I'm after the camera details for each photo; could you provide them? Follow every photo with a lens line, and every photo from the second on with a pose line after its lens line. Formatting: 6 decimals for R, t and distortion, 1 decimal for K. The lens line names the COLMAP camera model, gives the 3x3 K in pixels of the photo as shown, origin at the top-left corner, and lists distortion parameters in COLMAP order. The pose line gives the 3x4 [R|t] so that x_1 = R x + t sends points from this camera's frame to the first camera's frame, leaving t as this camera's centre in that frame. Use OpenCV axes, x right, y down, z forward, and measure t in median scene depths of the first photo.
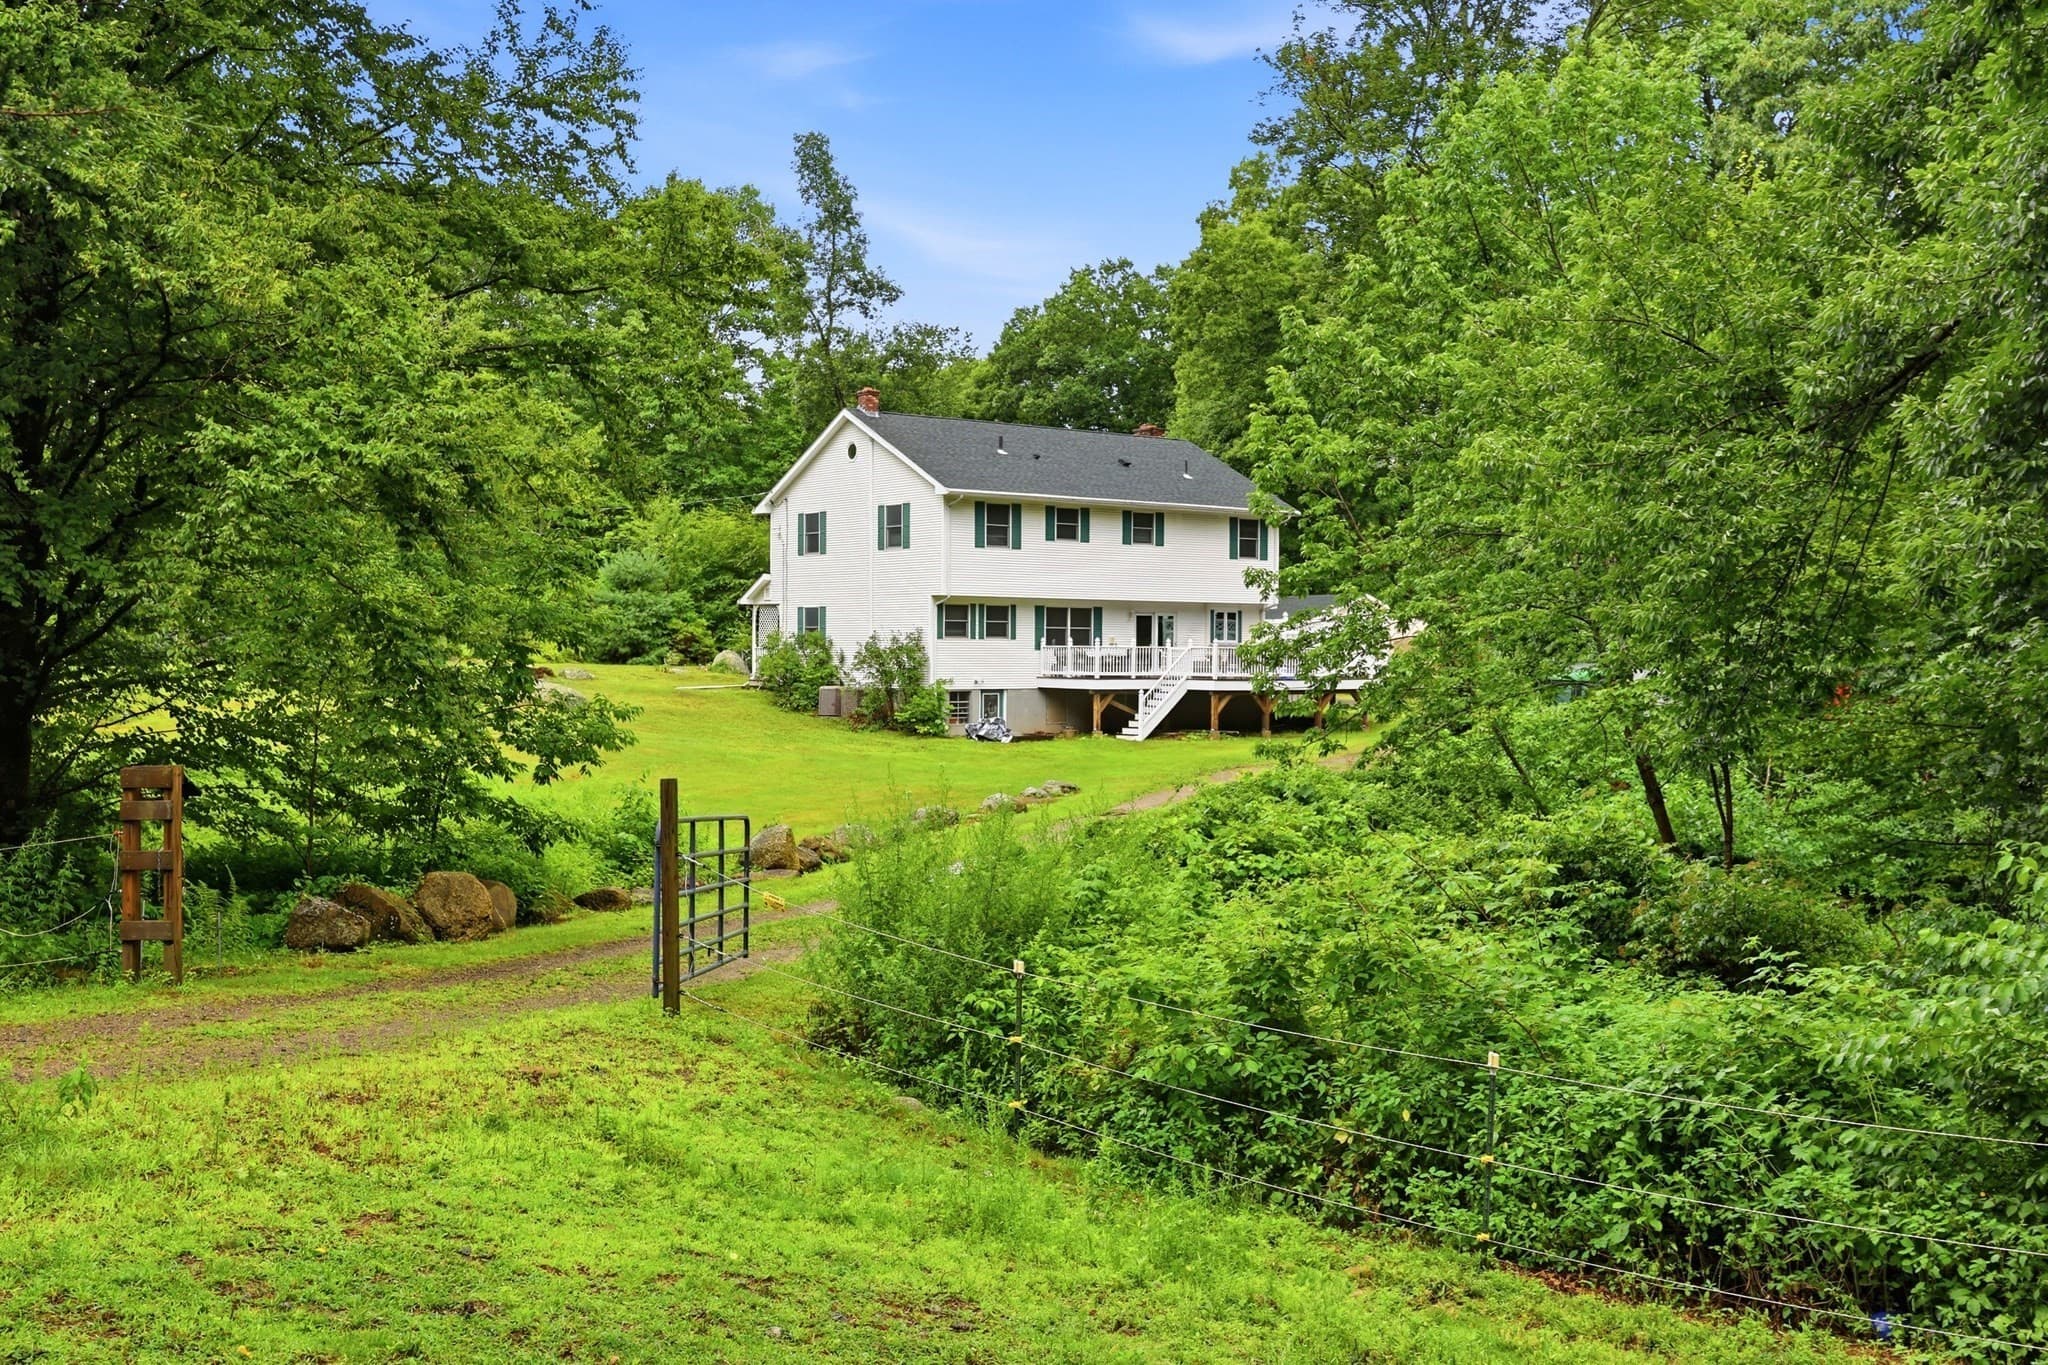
lens RADIAL K [[823.5, 0, 1027.5], [0, 823.5, 666.4], [0, 0, 1]] dist [-0.000749, -0.000309]
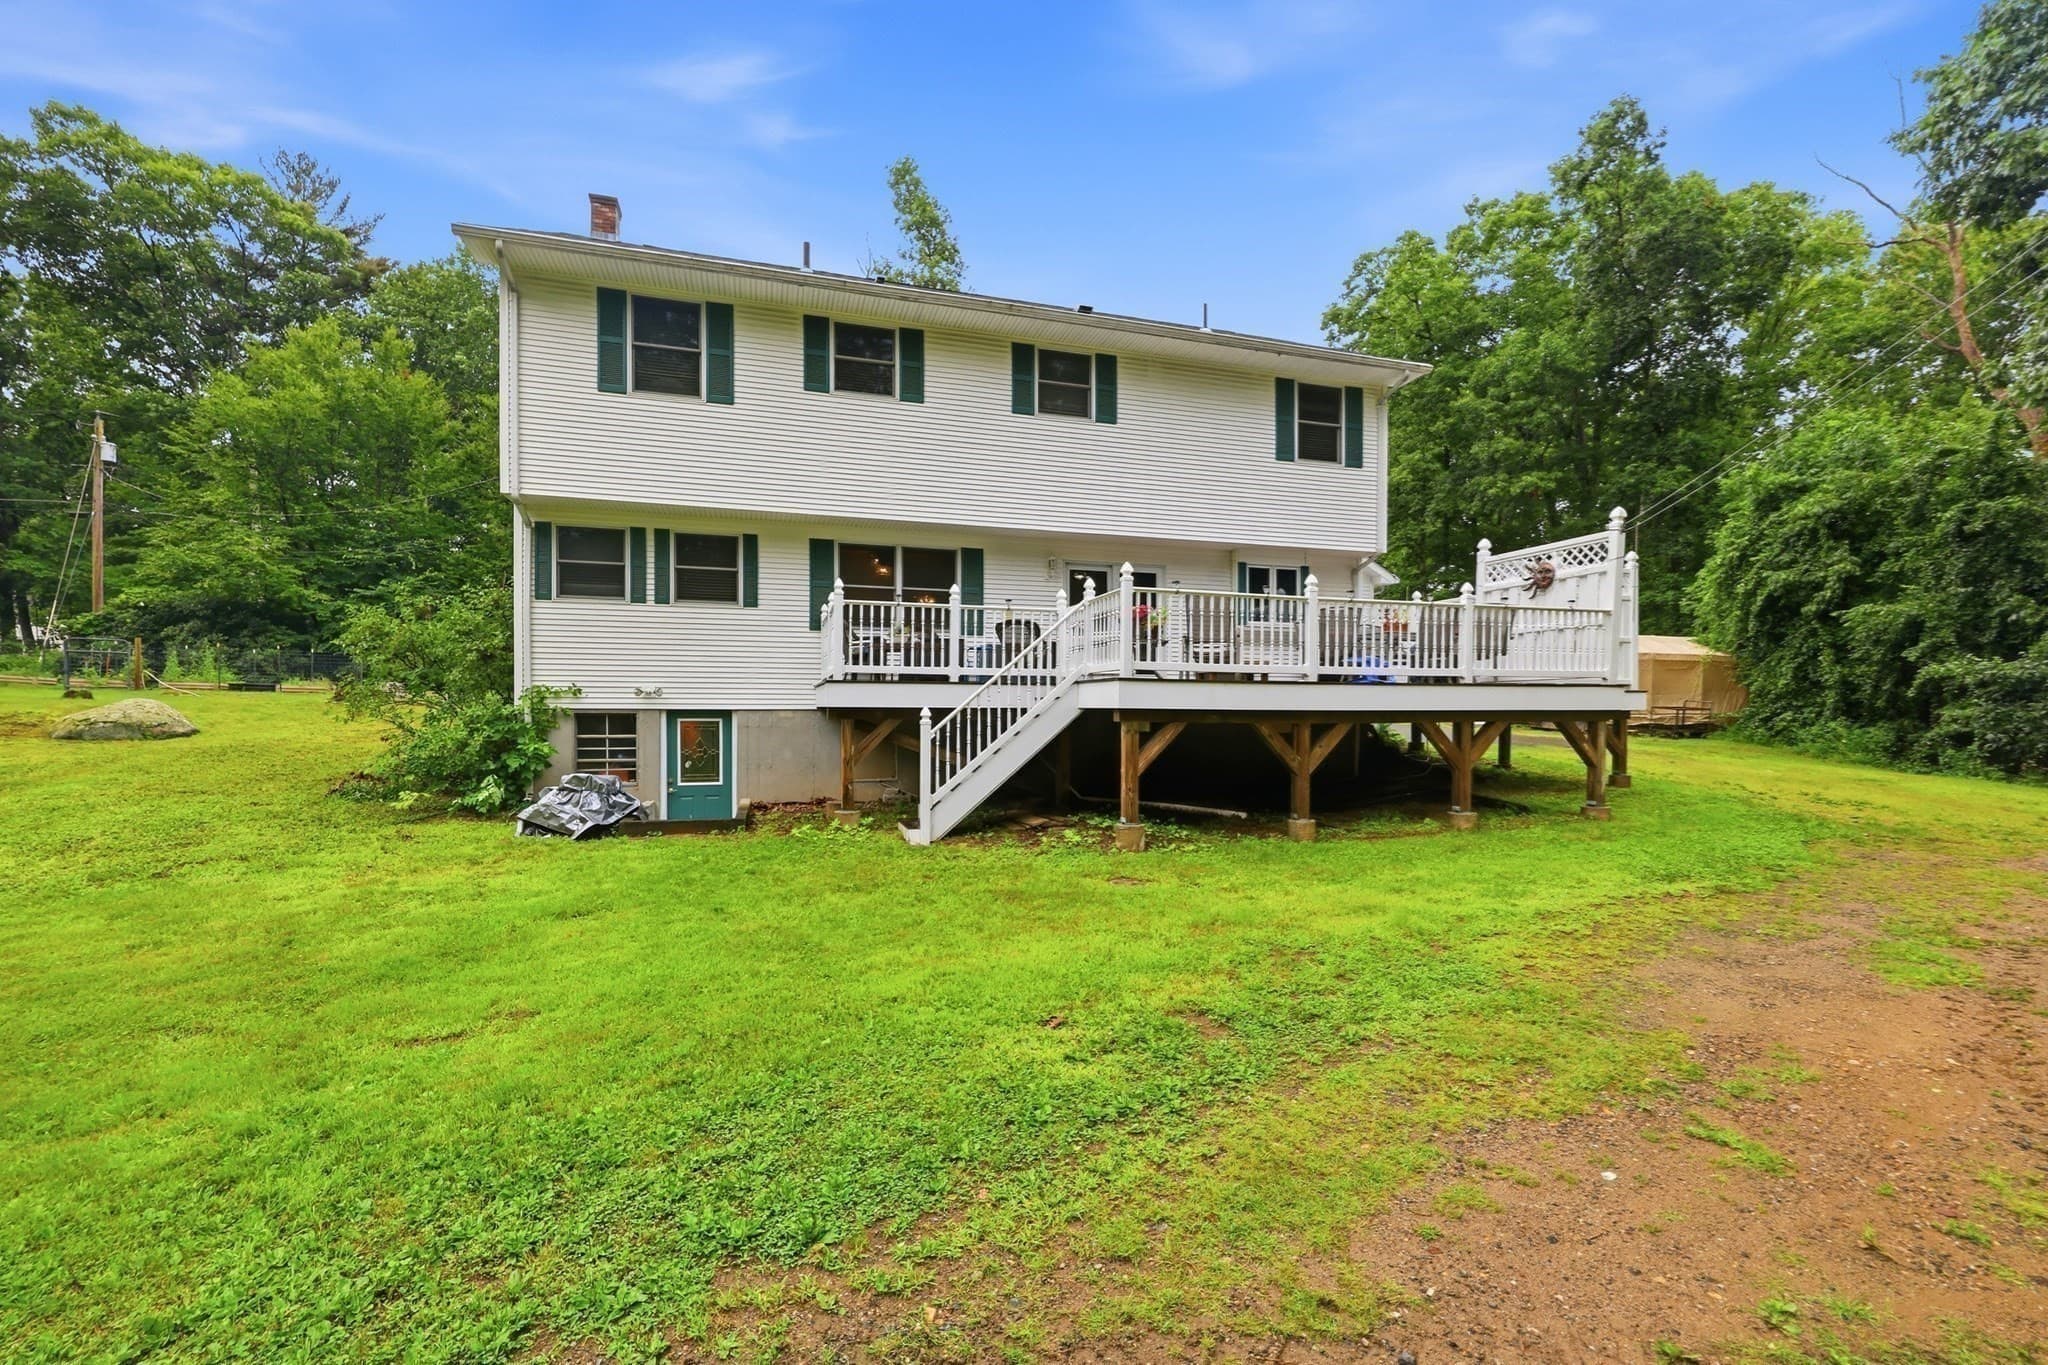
lens RADIAL K [[808.7, 0, 1018.5], [0, 808.7, 679.1], [0, 0, 1]] dist [-0.001297, -0.000044]
pose [[0.979340, -0.008710, -0.202035, 0.232425], [0.002503, 0.999518, -0.030957, 0.024401], [0.202207, 0.029812, 0.978889, 0.592810]]
